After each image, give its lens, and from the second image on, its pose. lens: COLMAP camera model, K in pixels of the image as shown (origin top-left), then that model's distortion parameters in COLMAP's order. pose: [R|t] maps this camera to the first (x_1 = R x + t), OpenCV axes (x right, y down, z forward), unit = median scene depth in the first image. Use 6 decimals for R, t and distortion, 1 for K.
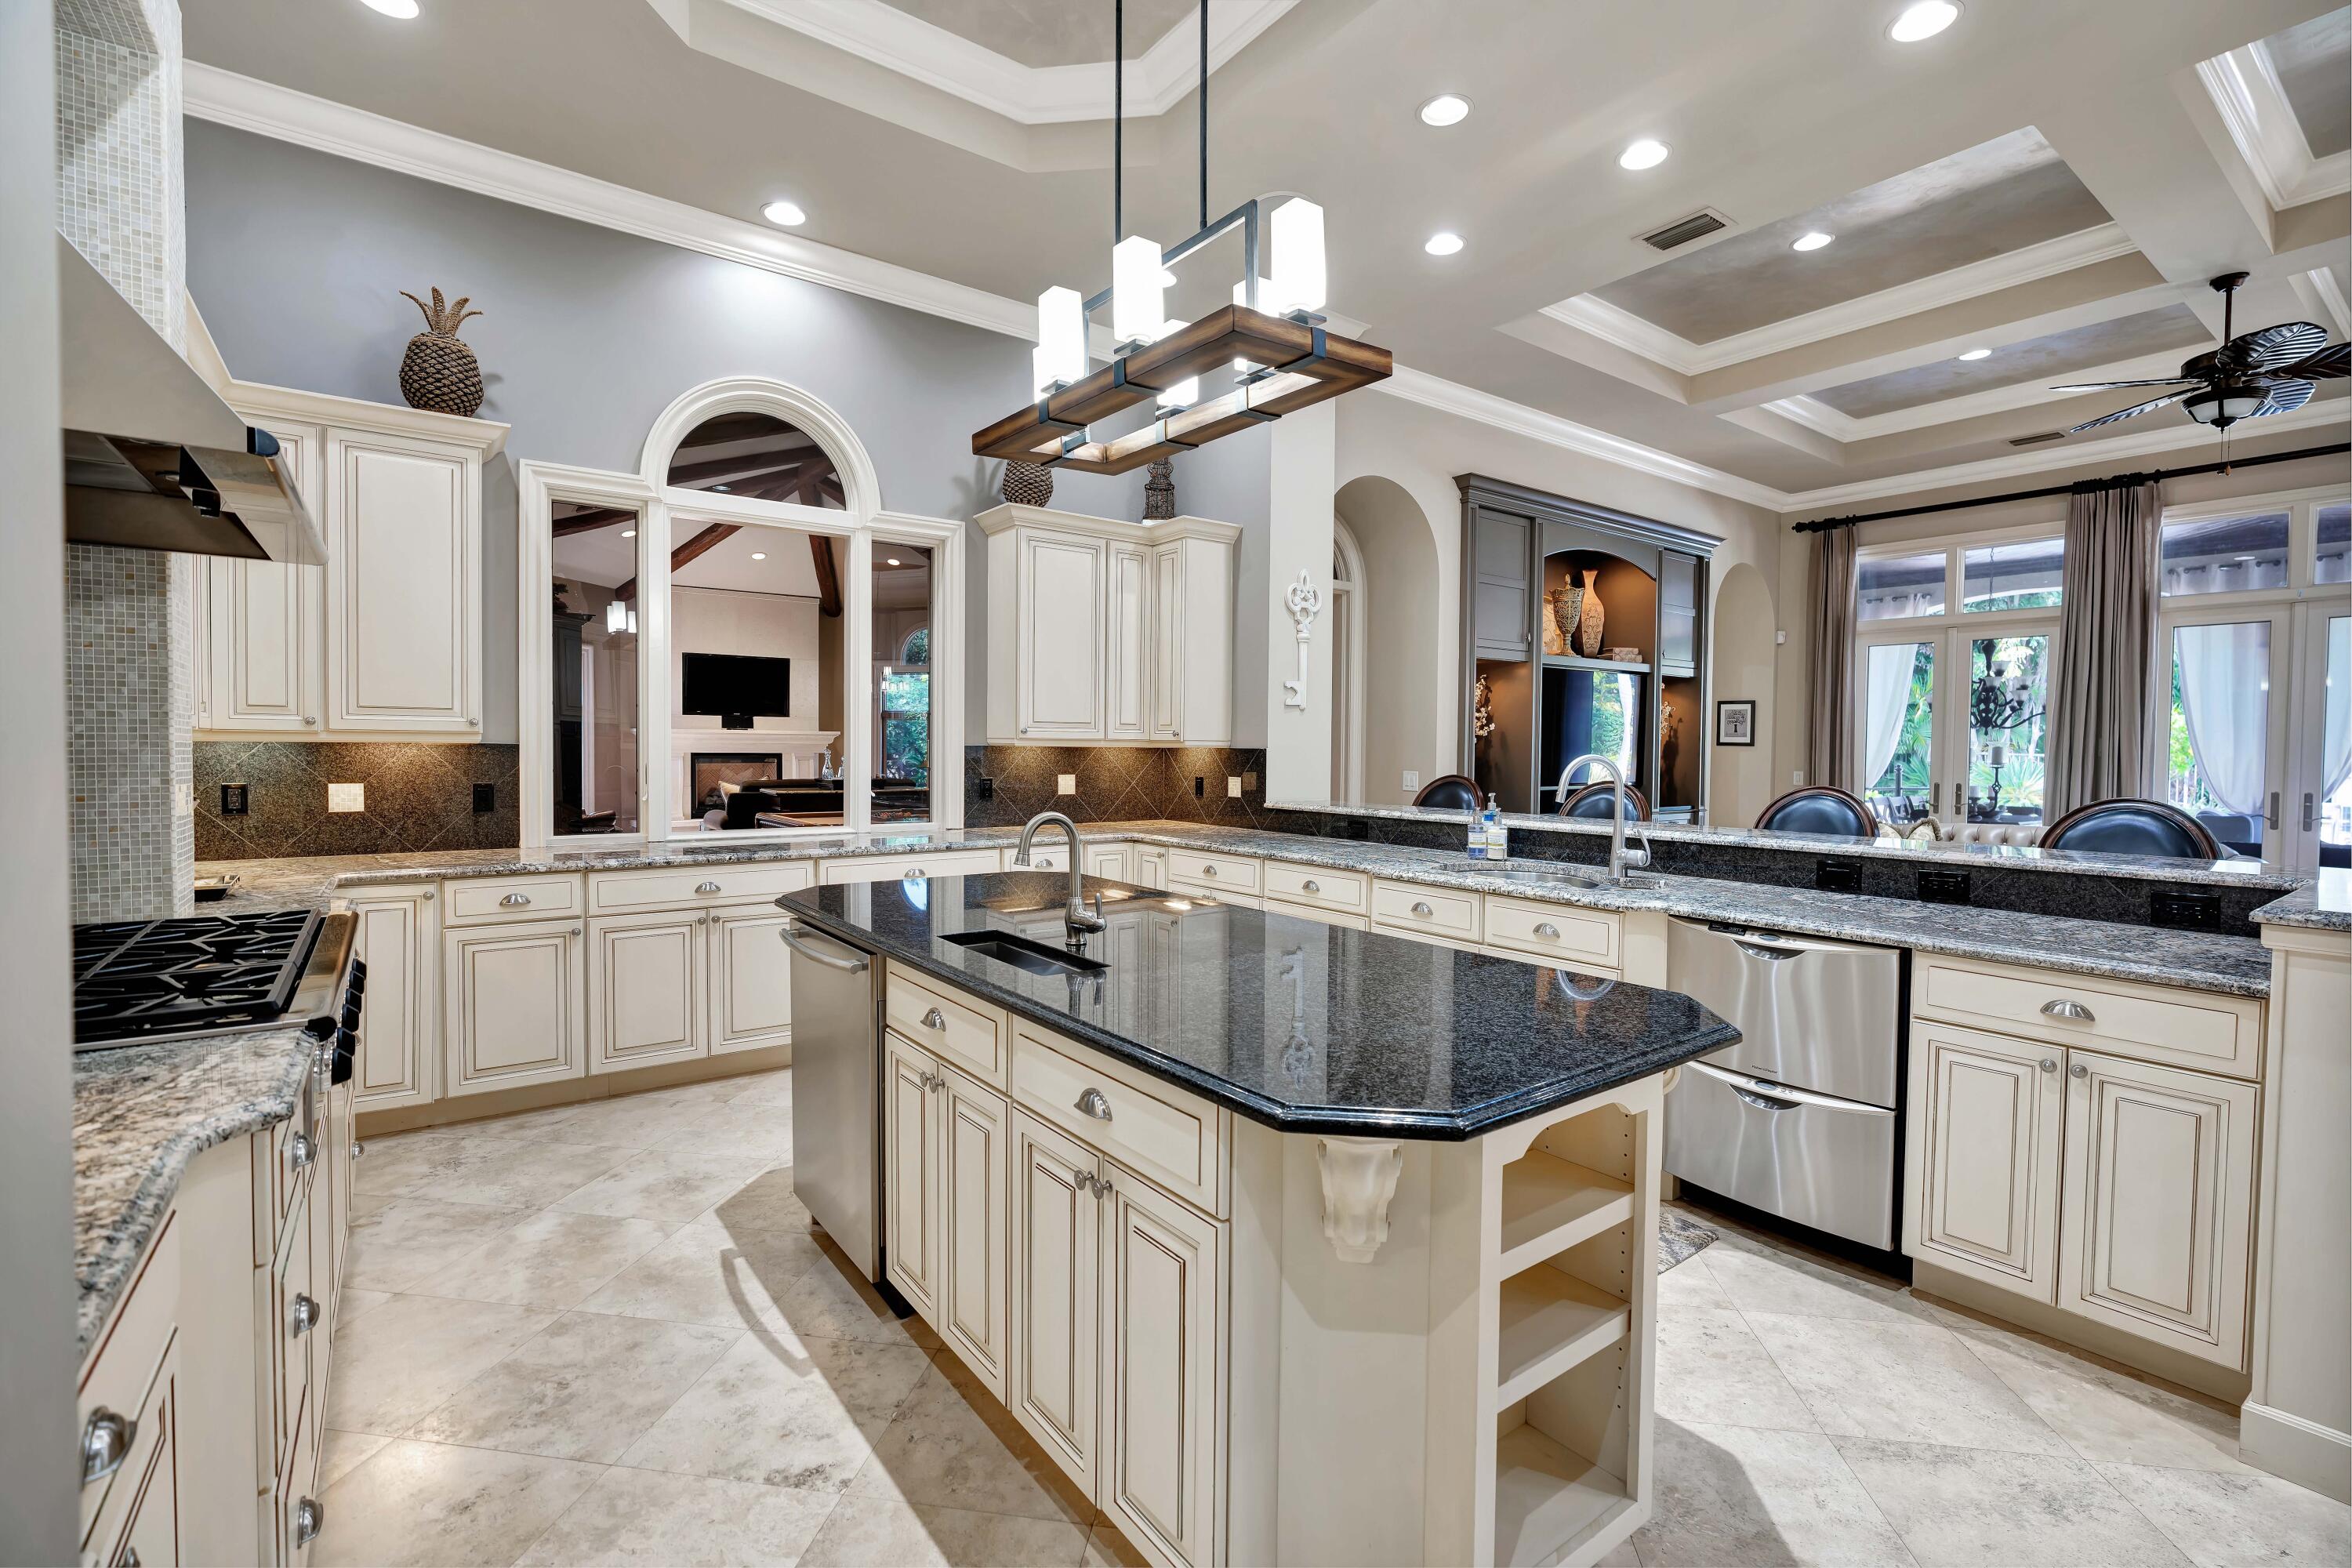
lens RADIAL K [[1051.6, 0, 1183.6], [0, 1051.6, 776.2], [0, 0, 1]] dist [-0.014772, 0.005685]
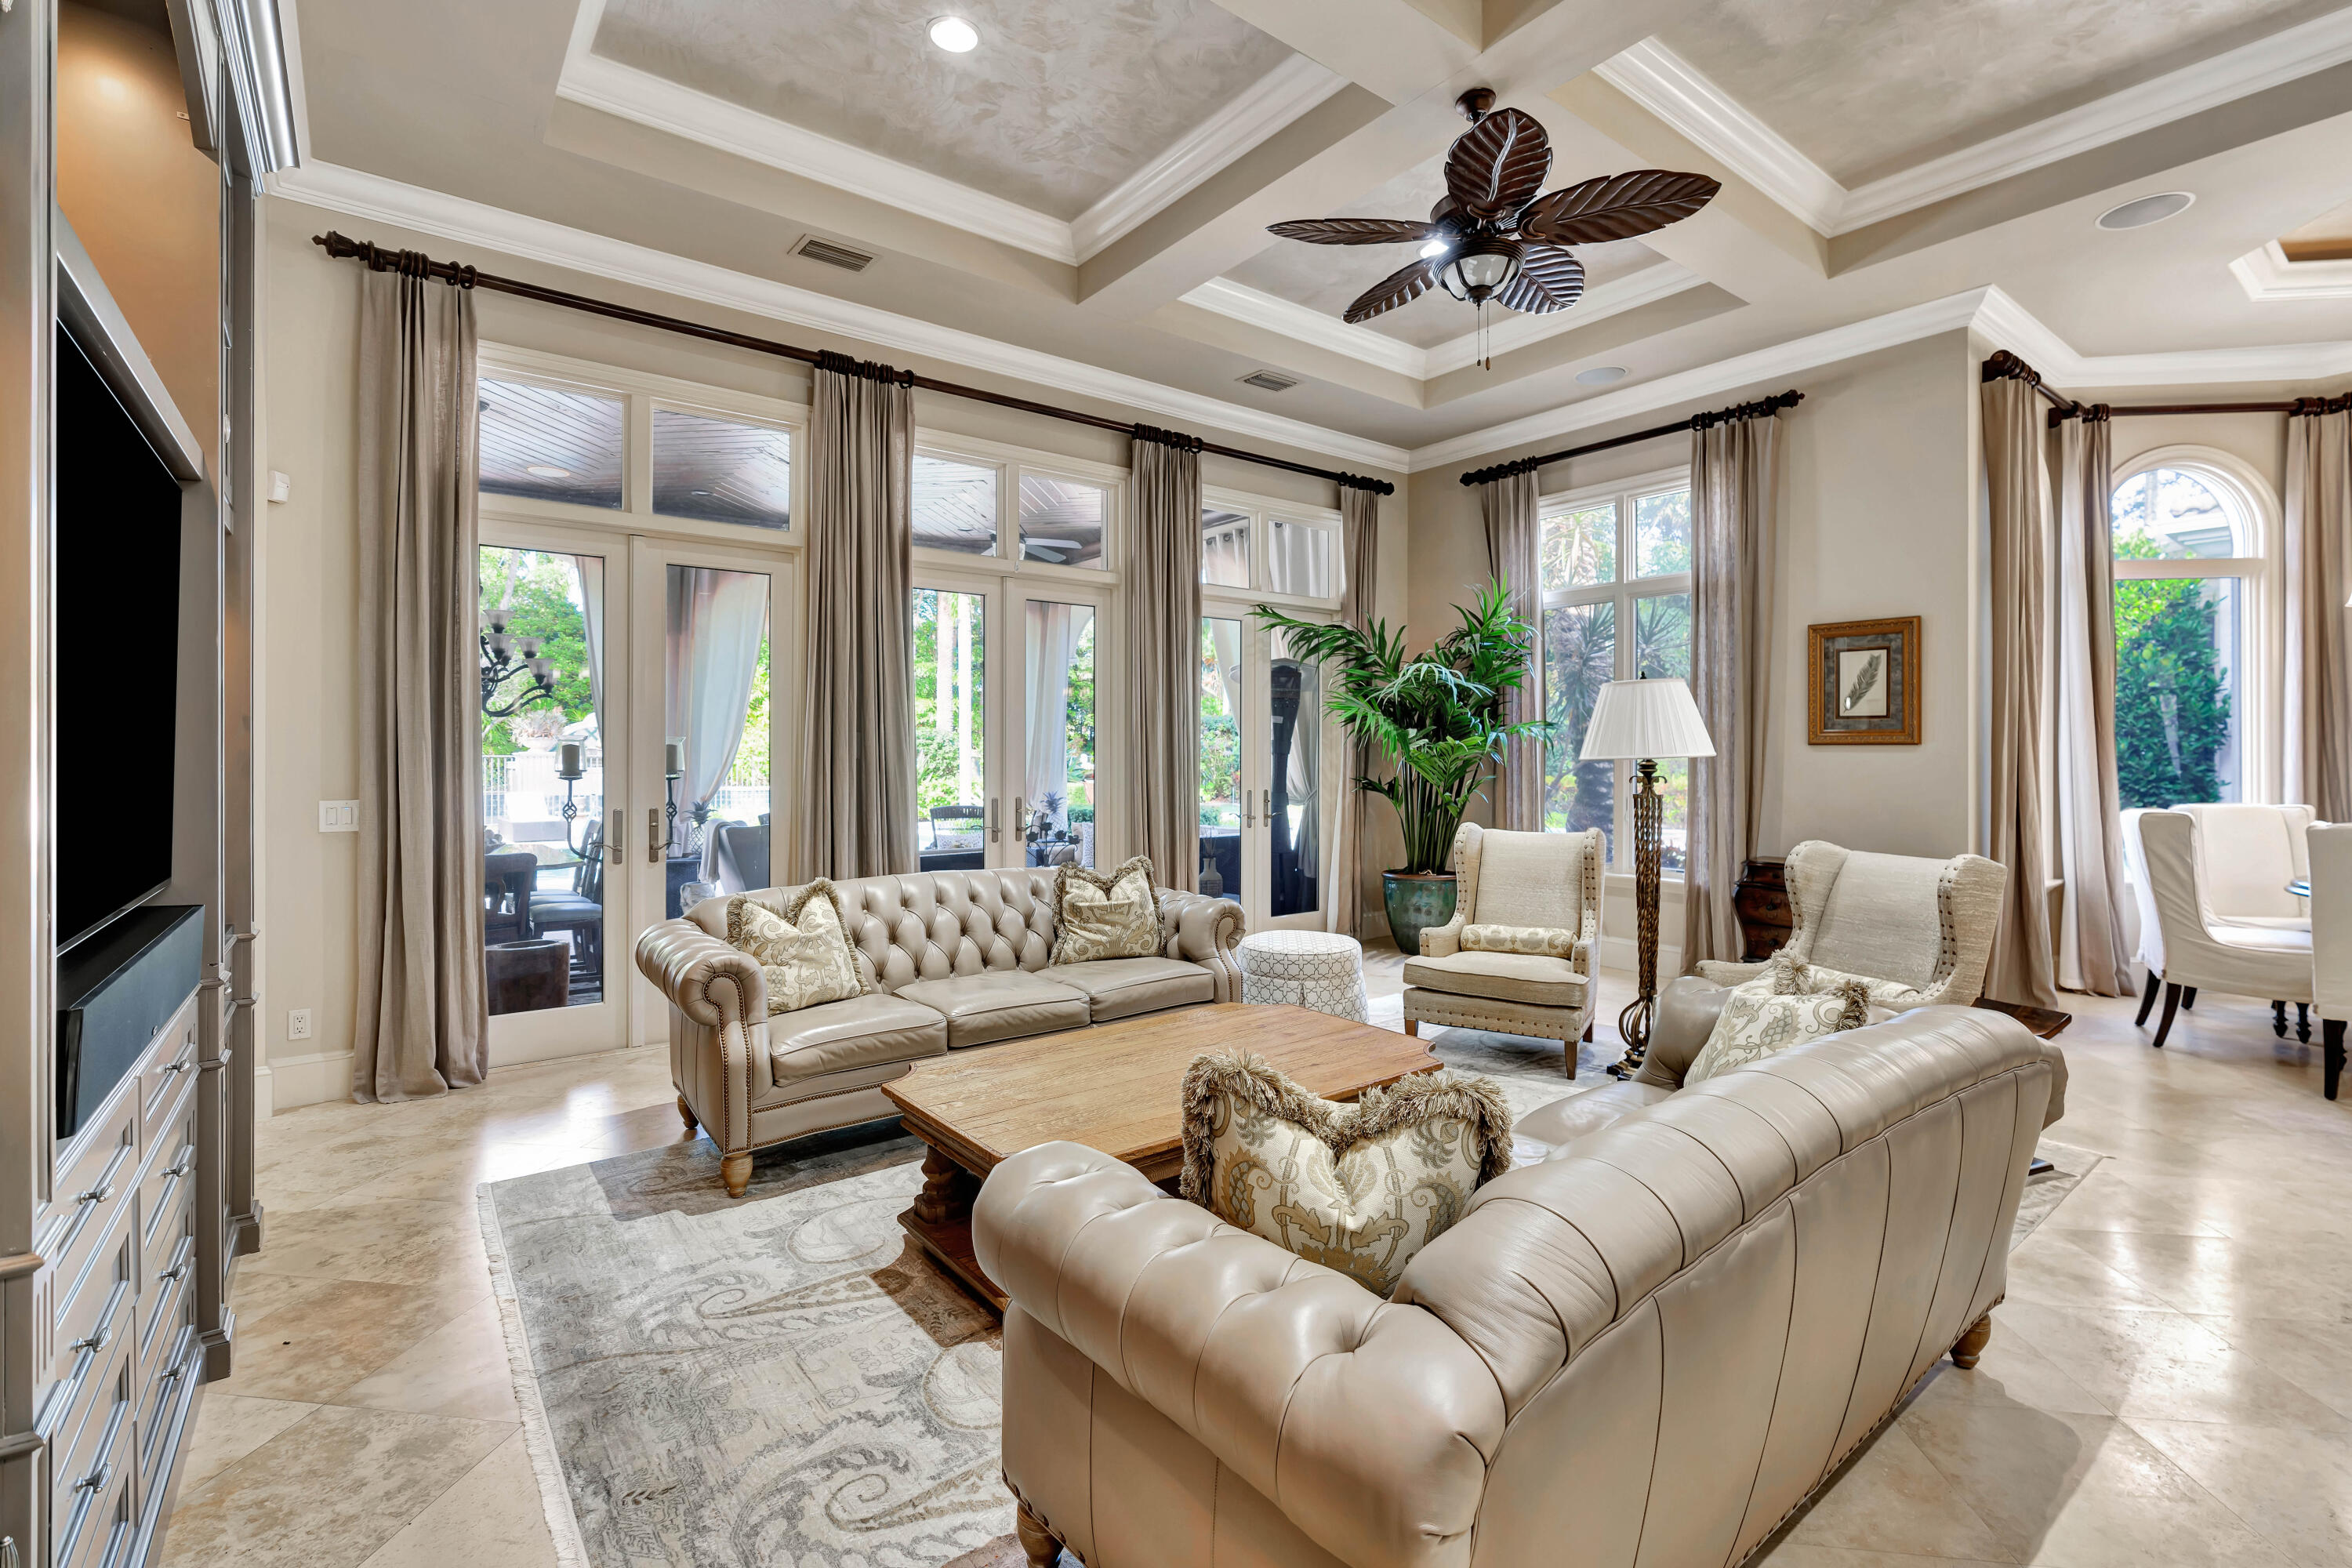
lens RADIAL K [[1051.6, 0, 1177.3], [0, 1051.6, 759.0], [0, 0, 1]] dist [-0.014772, 0.005685]
pose [[-0.014509, -0.016209, 0.999763, 0.242105], [0.029183, 0.999436, 0.016627, -0.033136], [-0.999469, 0.029417, -0.014028, 1.114967]]
